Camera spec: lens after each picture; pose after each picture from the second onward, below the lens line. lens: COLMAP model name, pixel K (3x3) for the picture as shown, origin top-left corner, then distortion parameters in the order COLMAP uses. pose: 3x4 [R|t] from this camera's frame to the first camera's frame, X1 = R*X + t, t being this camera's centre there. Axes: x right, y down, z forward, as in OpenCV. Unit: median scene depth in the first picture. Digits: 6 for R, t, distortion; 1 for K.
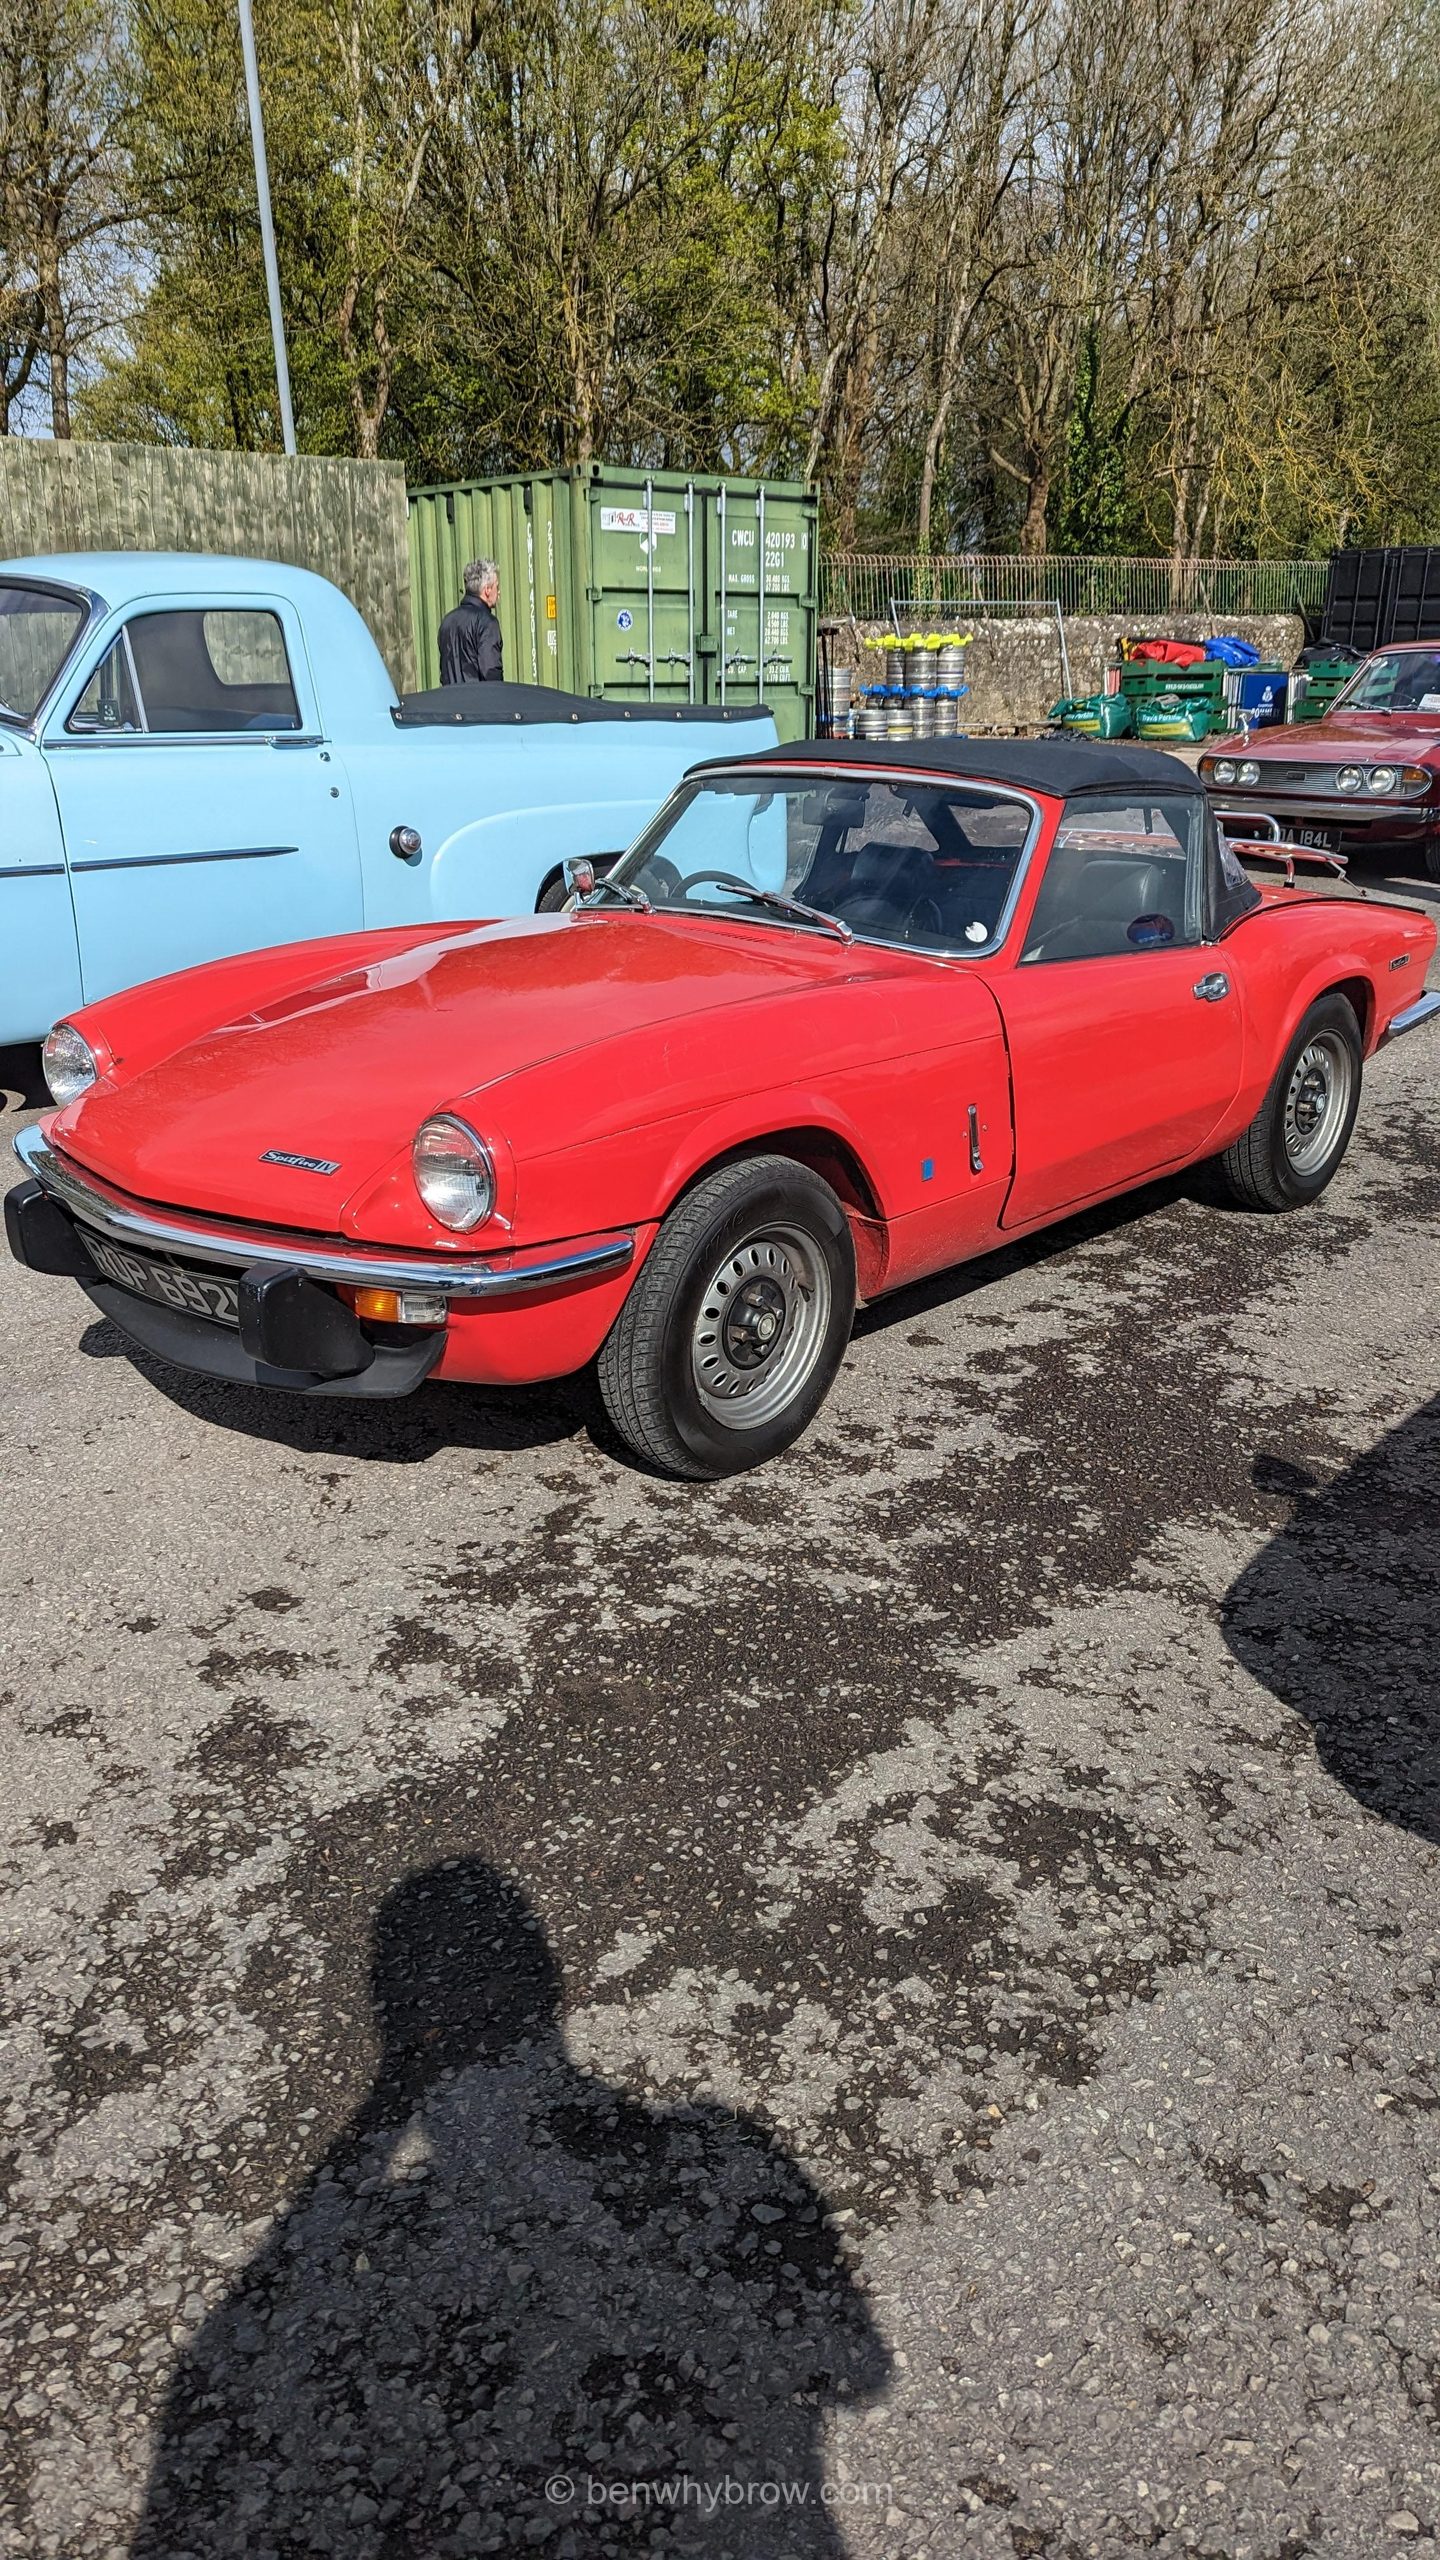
lens RADIAL K [[1828.1, 0, 720.0], [0, 1828.1, 1280.0], [0, 0, 1]] dist [0.066681, -0.000298]
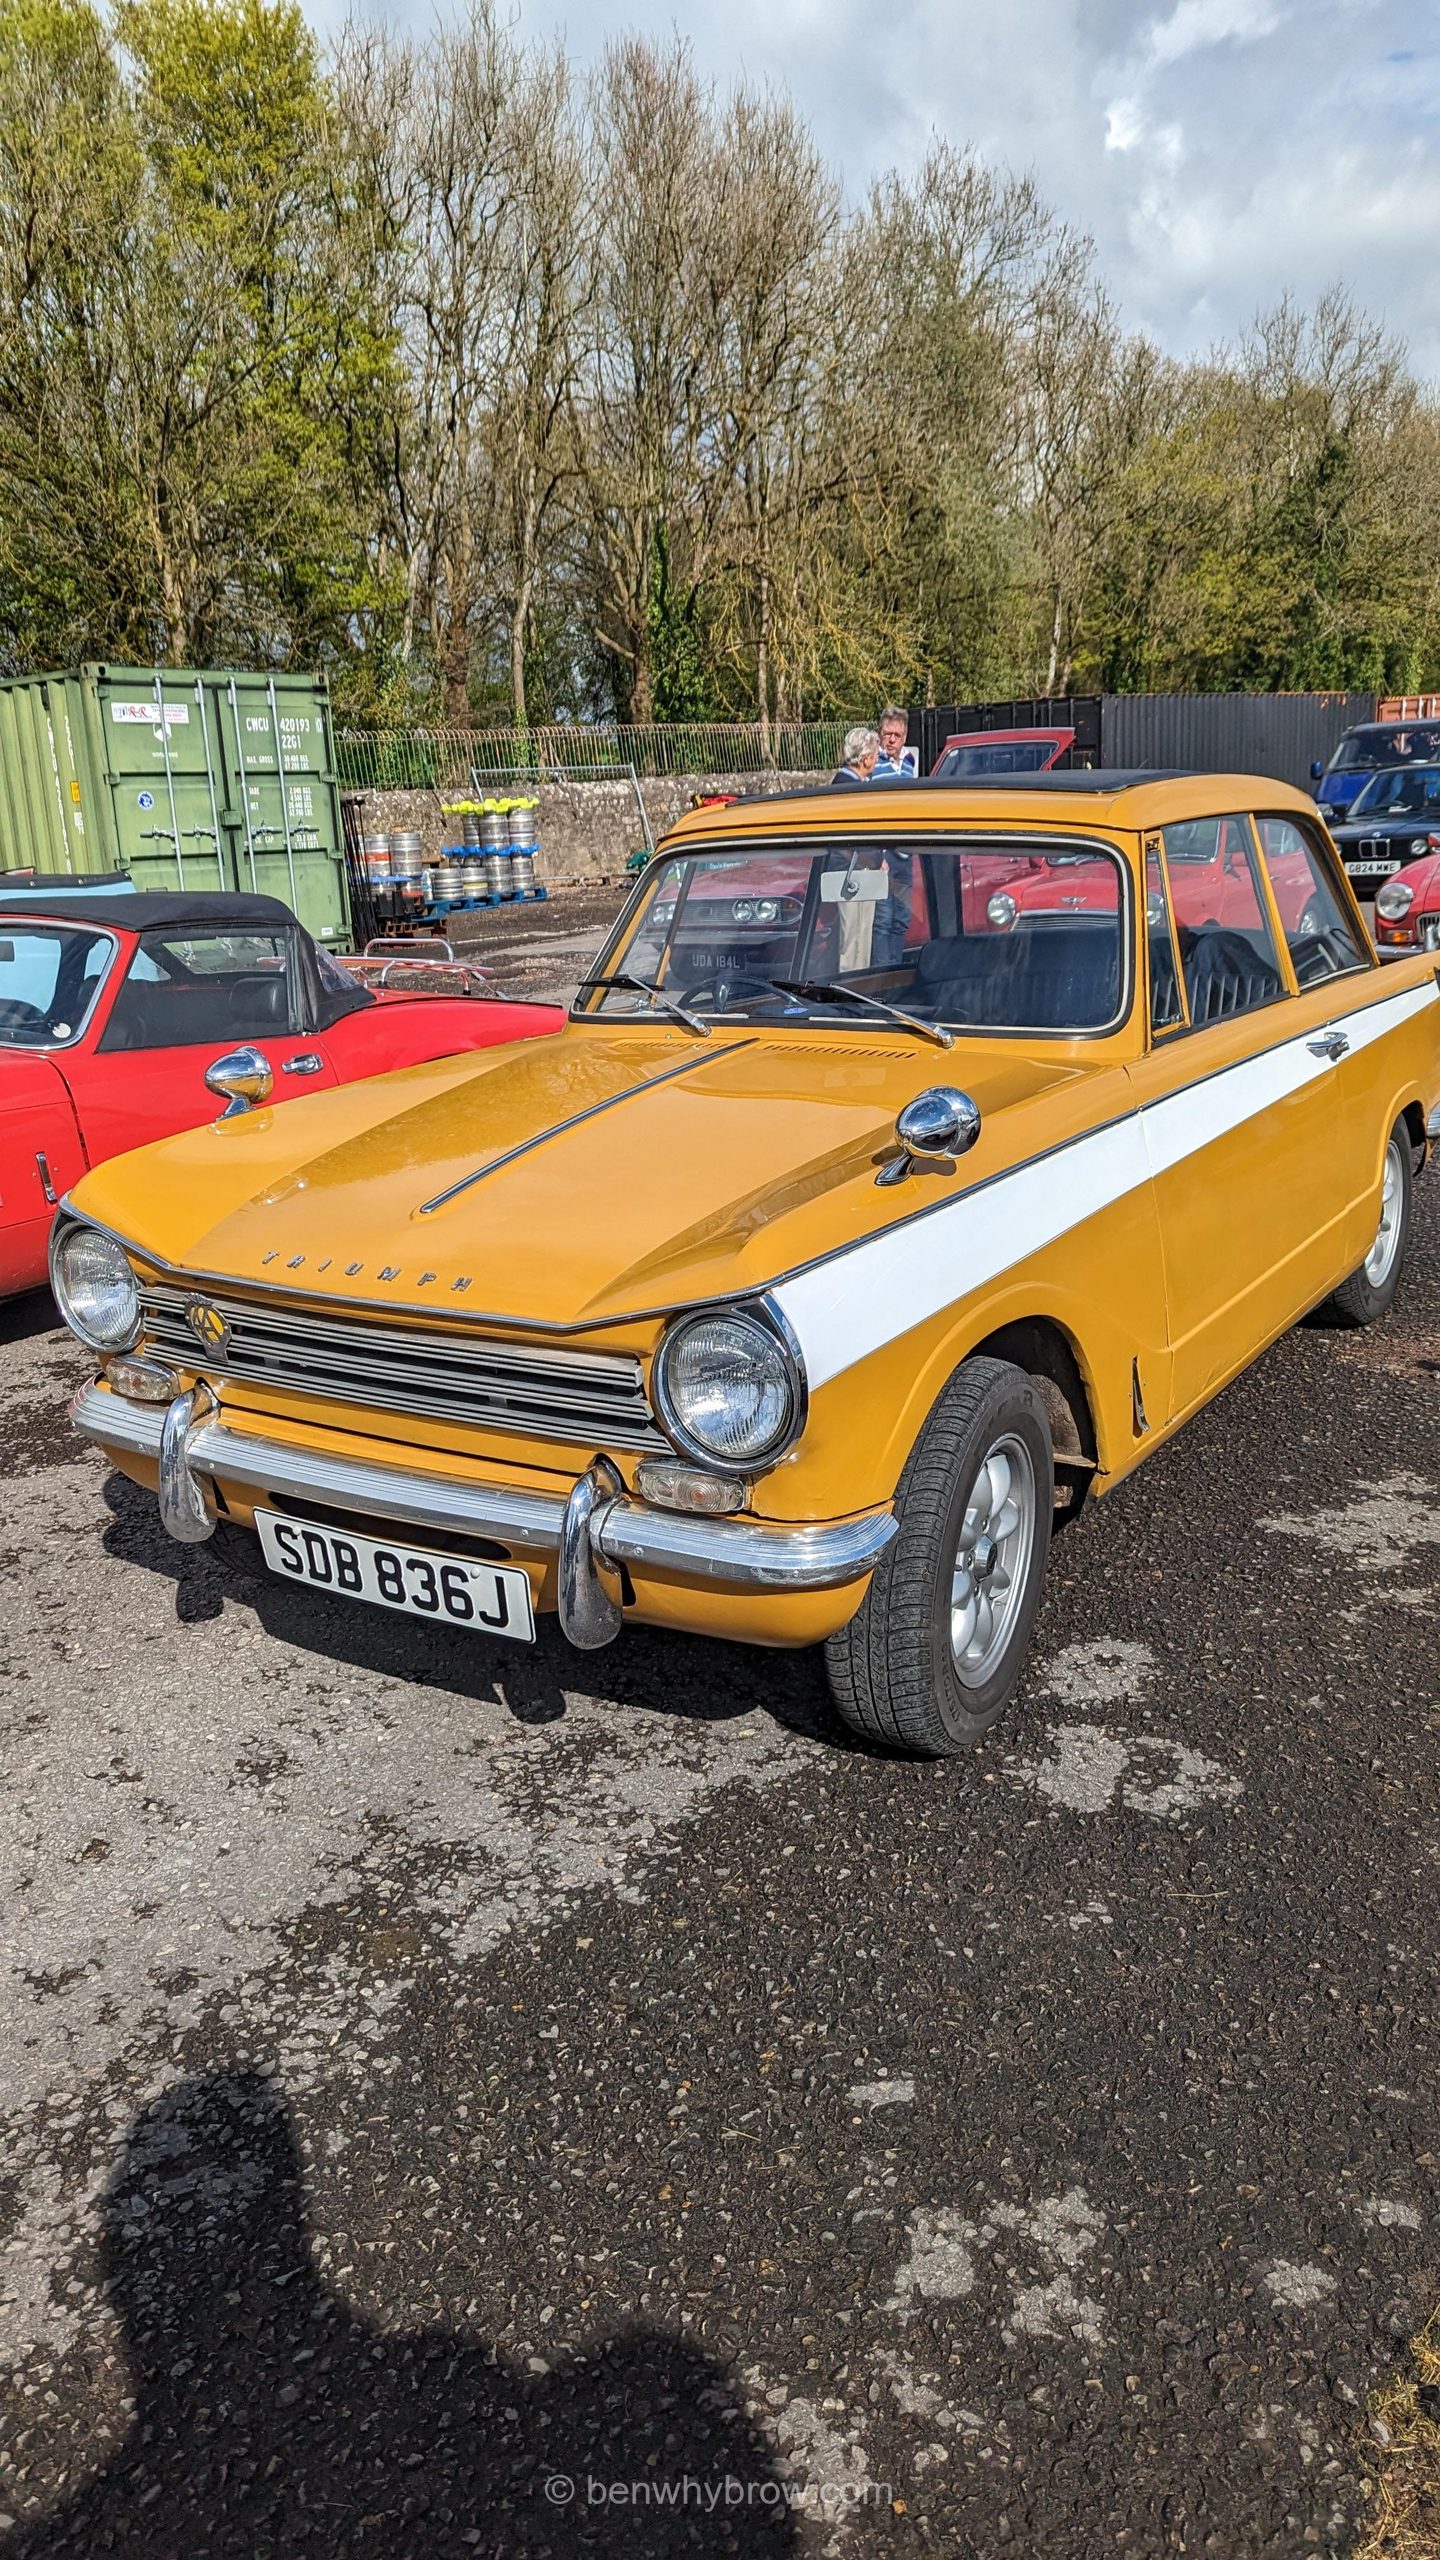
lens RADIAL K [[1828.1, 0, 720.0], [0, 1828.1, 1280.0], [0, 0, 1]] dist [0.066681, -0.000298]
pose [[0.987365, -0.082580, 0.135245, 0.104610], [0.093010, 0.993008, -0.072697, 0.034125], [-0.128296, 0.084358, 0.988142, -0.097520]]
